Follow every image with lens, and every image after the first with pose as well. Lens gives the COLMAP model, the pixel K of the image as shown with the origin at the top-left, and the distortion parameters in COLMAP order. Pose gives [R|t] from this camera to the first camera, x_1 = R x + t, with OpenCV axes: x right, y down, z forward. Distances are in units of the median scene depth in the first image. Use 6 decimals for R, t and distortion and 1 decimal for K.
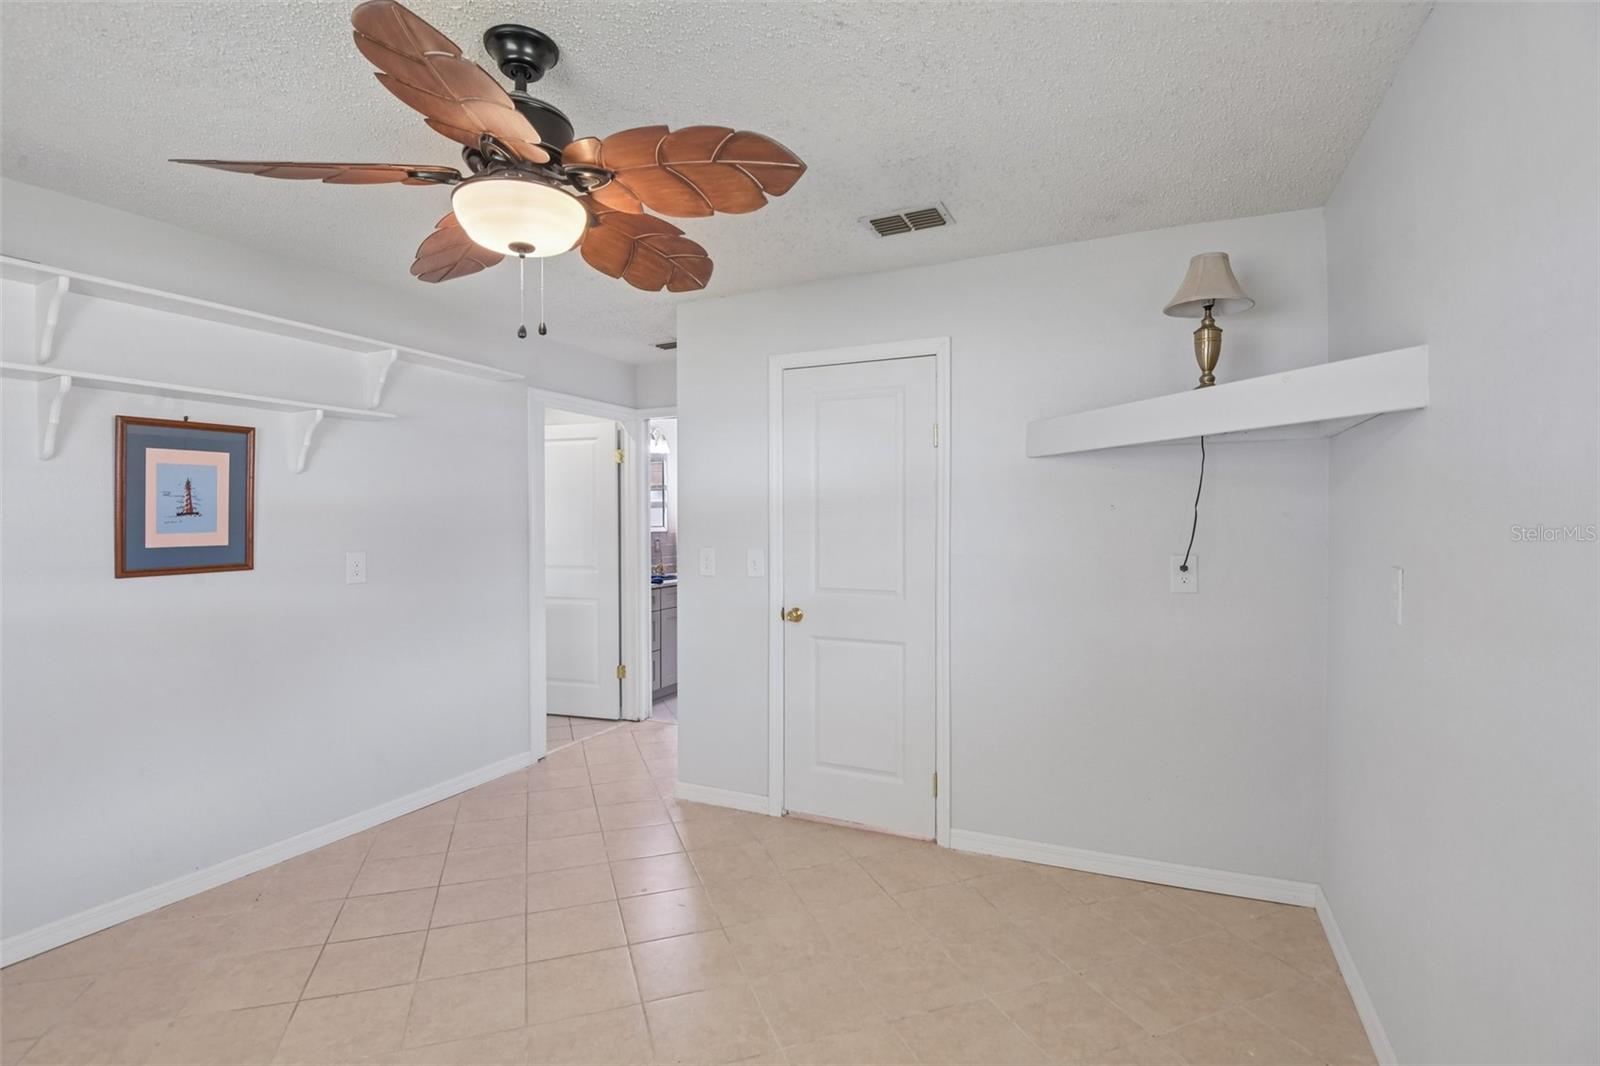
lens RADIAL K [[726.6, 0, 800.0], [0, 726.6, 516.8], [0, 0, 1]] dist [-0.000192, -0.013198]
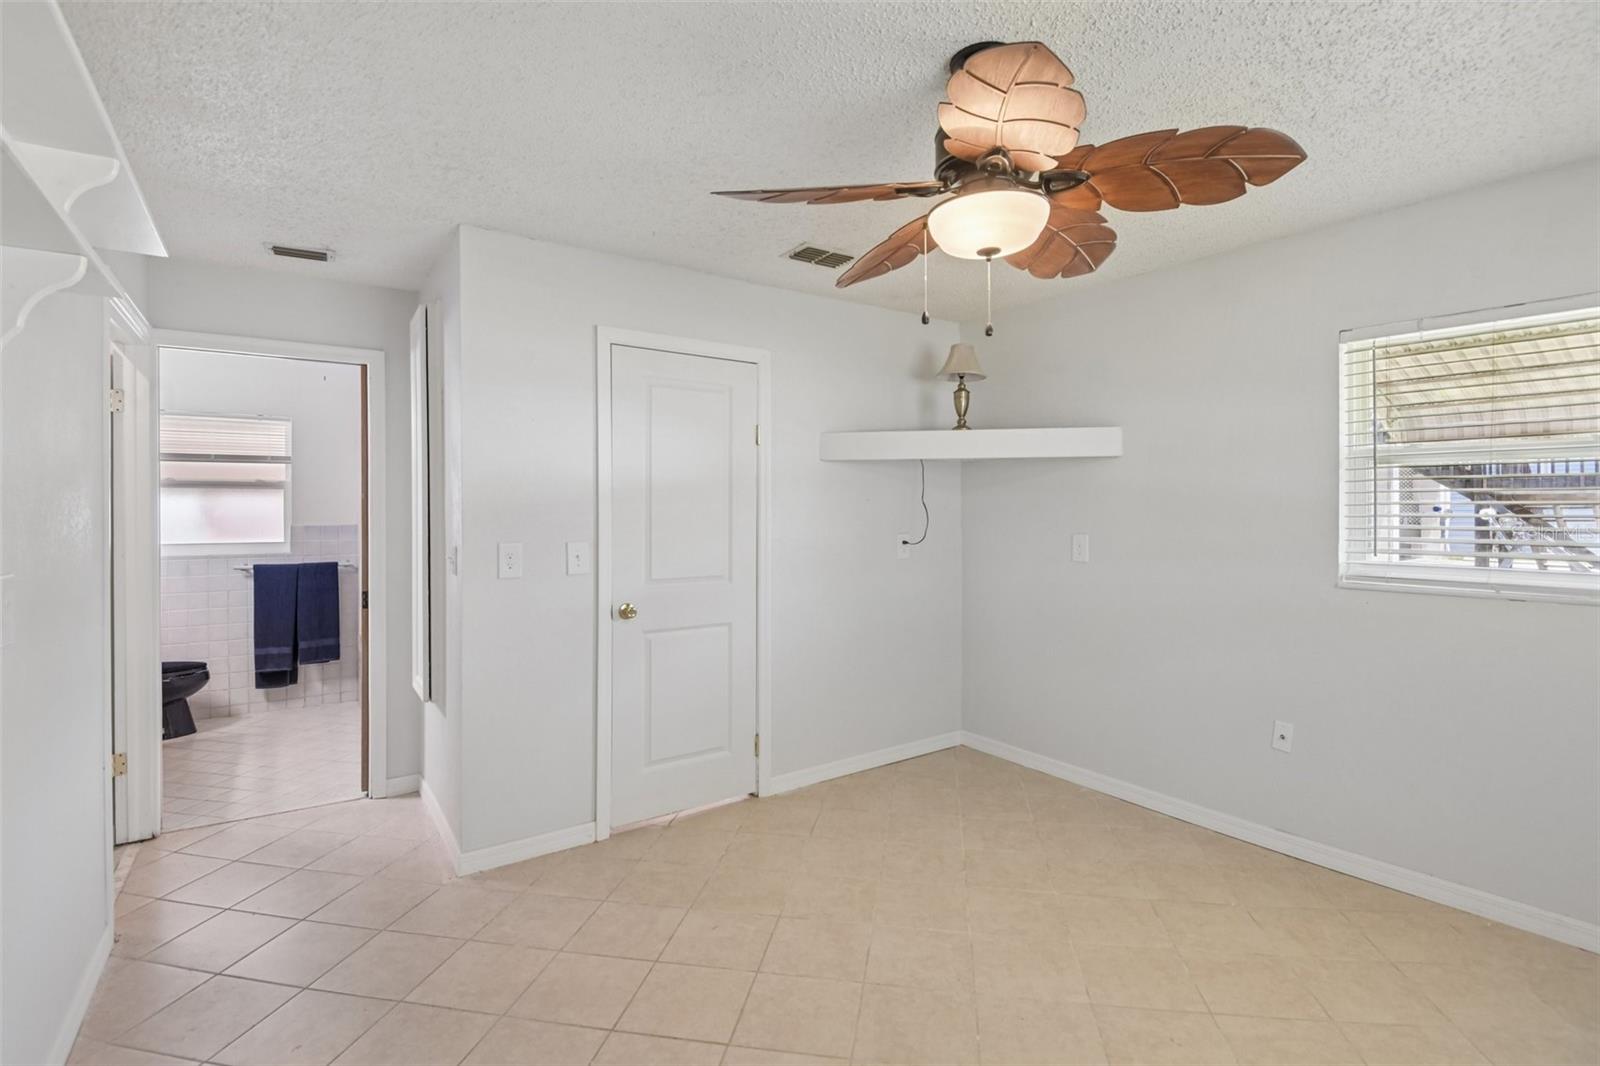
lens RADIAL K [[756.8, 0, 766.6], [0, 756.8, 501.8], [0, 0, 1]] dist [0.000268, -0.000665]
pose [[0.516902, 0.014517, 0.855922, -0.817826], [-0.005610, 0.999892, -0.013571, 0.008021], [-0.856026, 0.002213, 0.516928, 0.381692]]
